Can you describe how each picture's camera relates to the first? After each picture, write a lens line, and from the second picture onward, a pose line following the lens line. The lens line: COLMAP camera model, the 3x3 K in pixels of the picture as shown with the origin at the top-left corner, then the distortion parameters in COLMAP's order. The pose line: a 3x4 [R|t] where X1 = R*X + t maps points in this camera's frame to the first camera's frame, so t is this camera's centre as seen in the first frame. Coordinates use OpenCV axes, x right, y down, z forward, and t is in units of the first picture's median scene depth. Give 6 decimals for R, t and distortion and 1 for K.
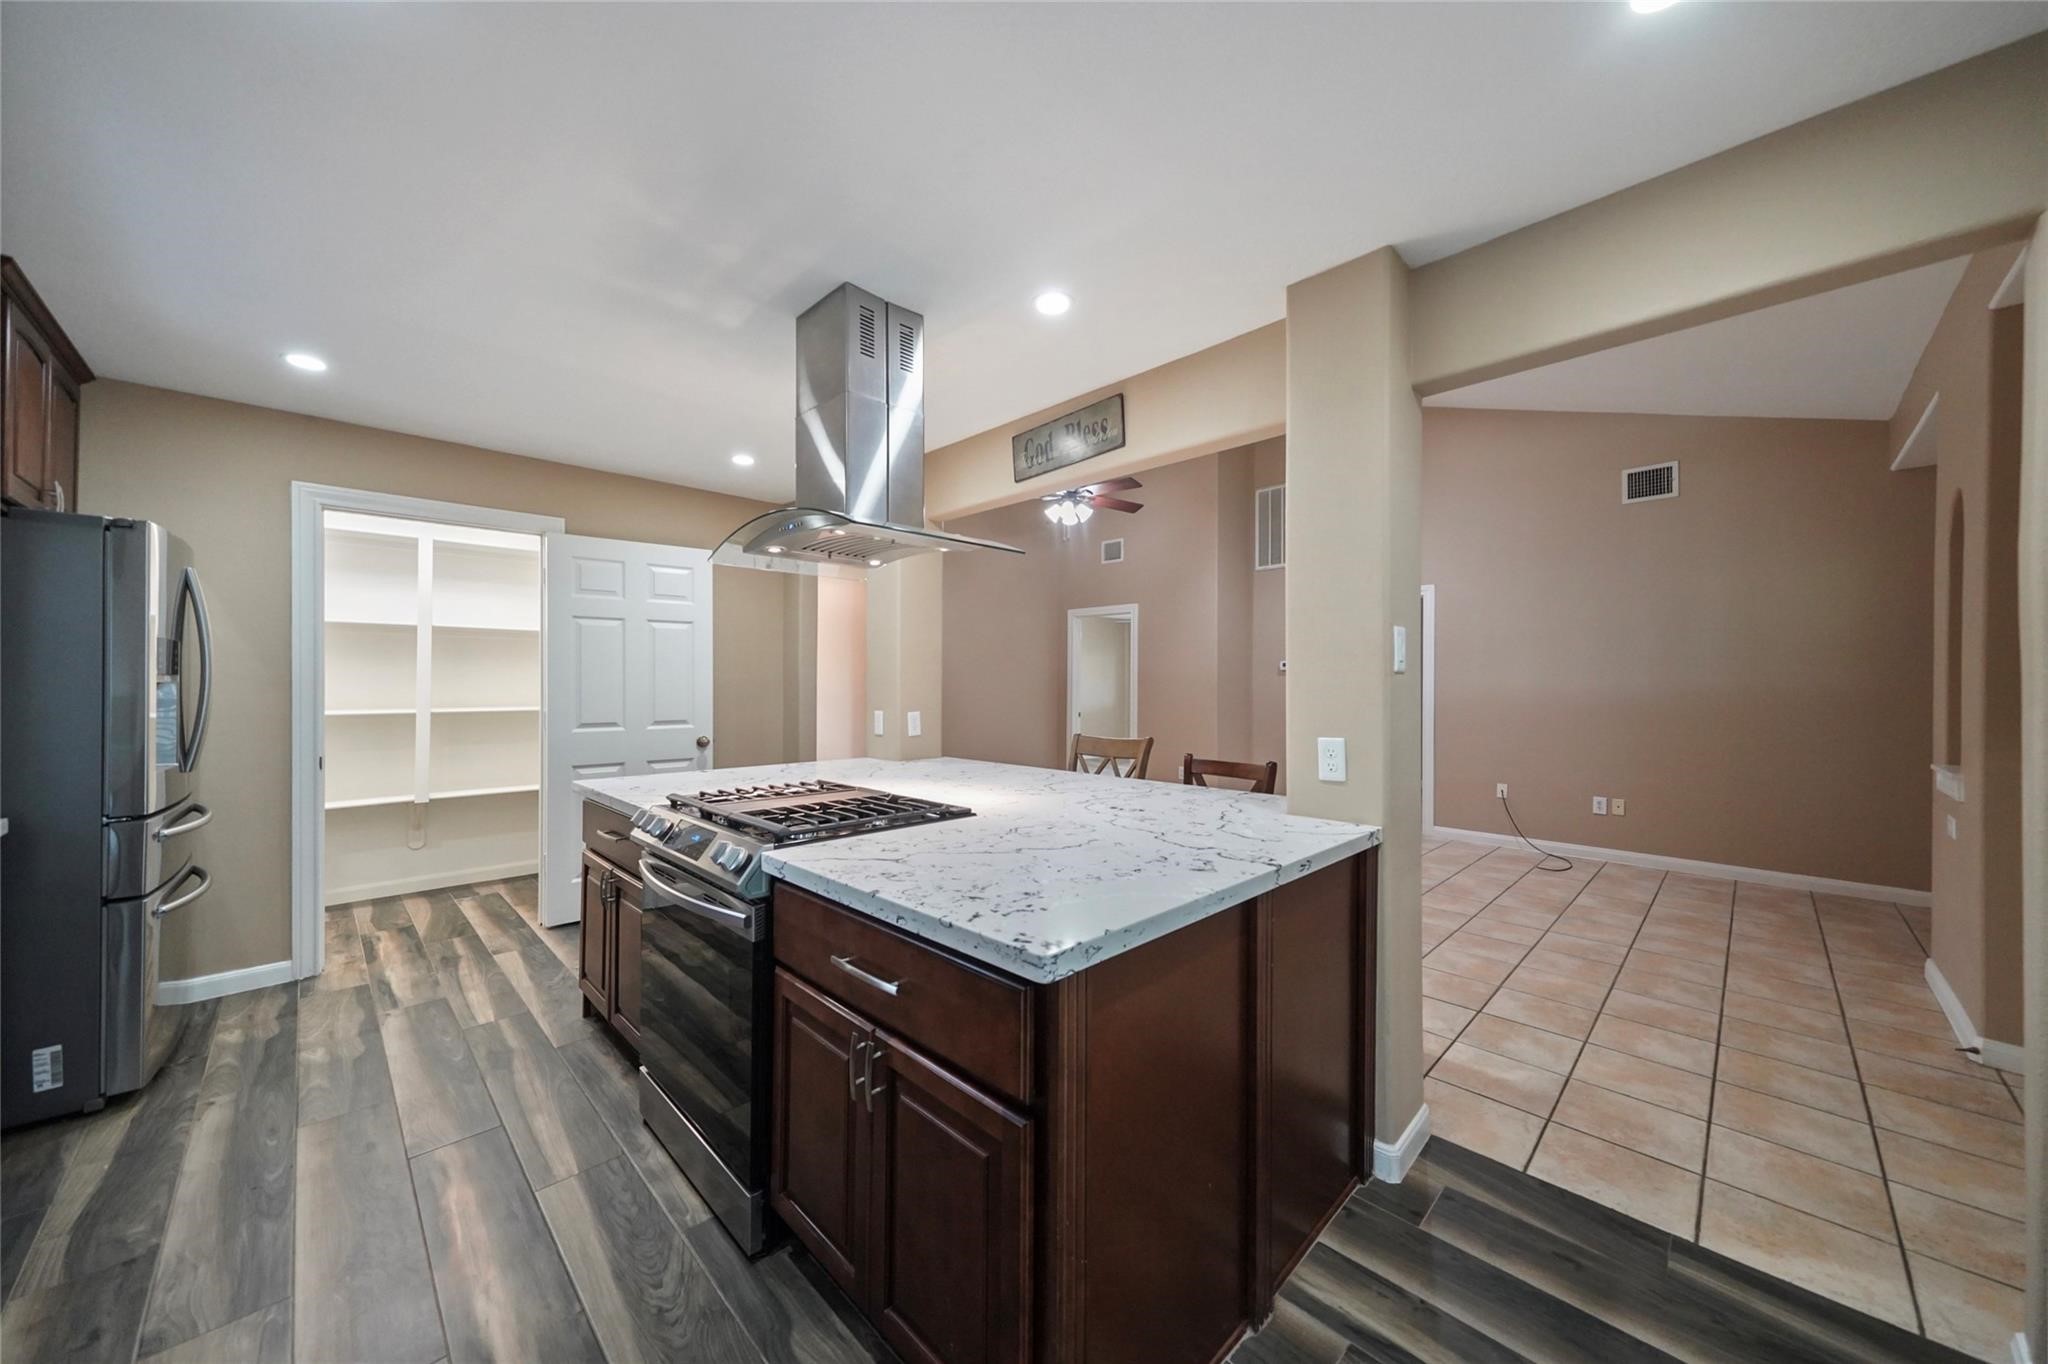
lens RADIAL K [[703.3, 0, 1034.4], [0, 703.3, 675.9], [0, 0, 1]] dist [0.000853, -0.000036]
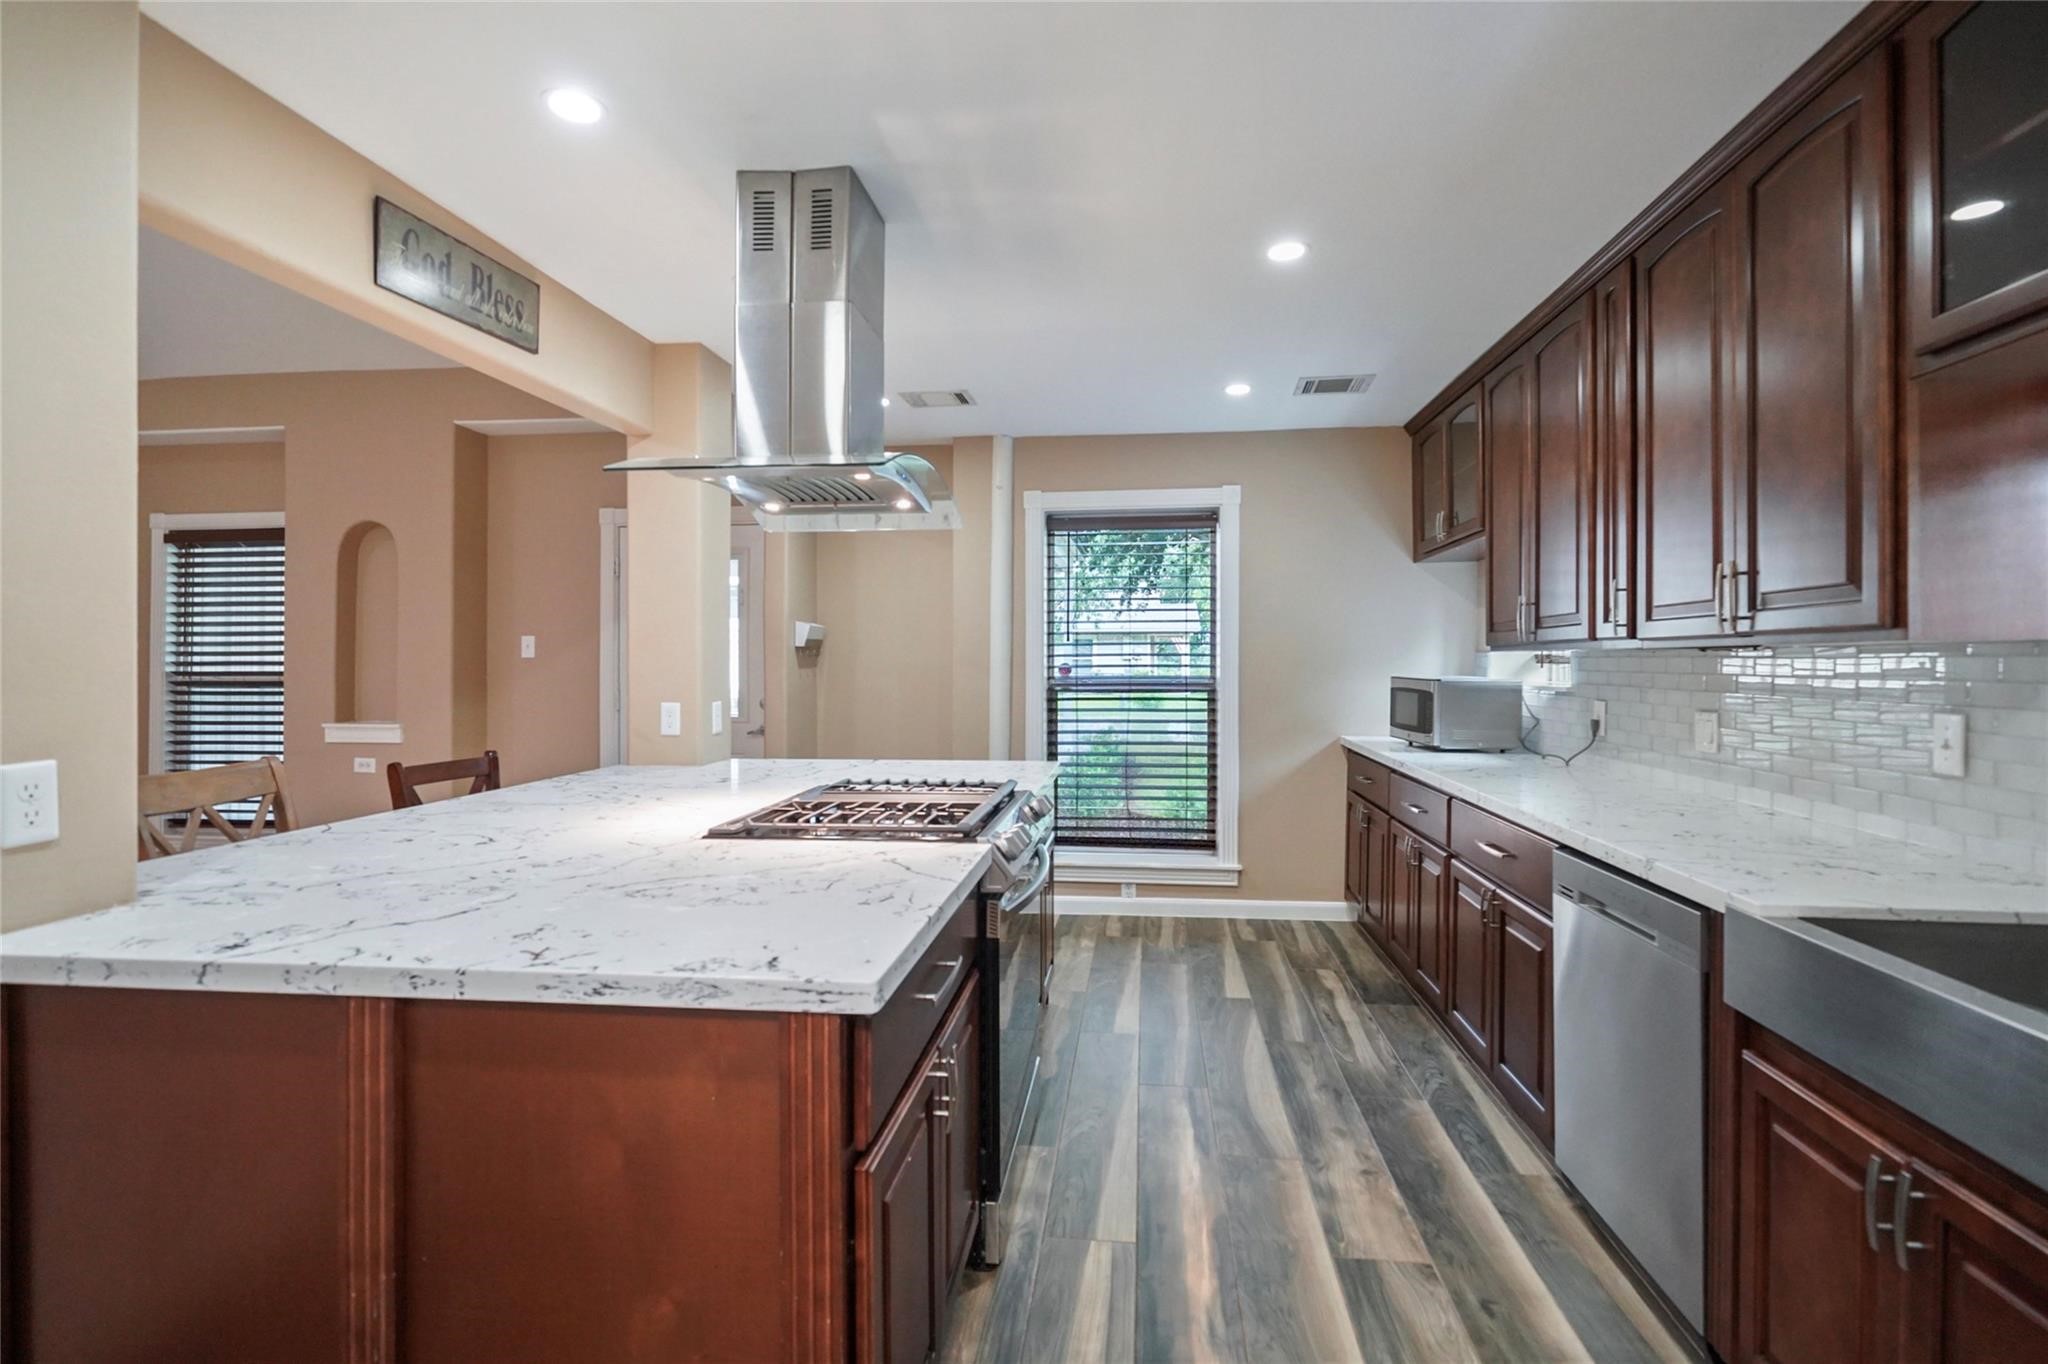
lens RADIAL K [[926.5, 0, 1034.8], [0, 926.5, 670.7], [0, 0, 1]] dist [-0.001382, -0.000138]
pose [[-0.612216, -0.008161, 0.790648, -0.586210], [-0.008414, 0.999957, 0.003807, 0.006281], [-0.790646, -0.004322, -0.612259, 0.688164]]
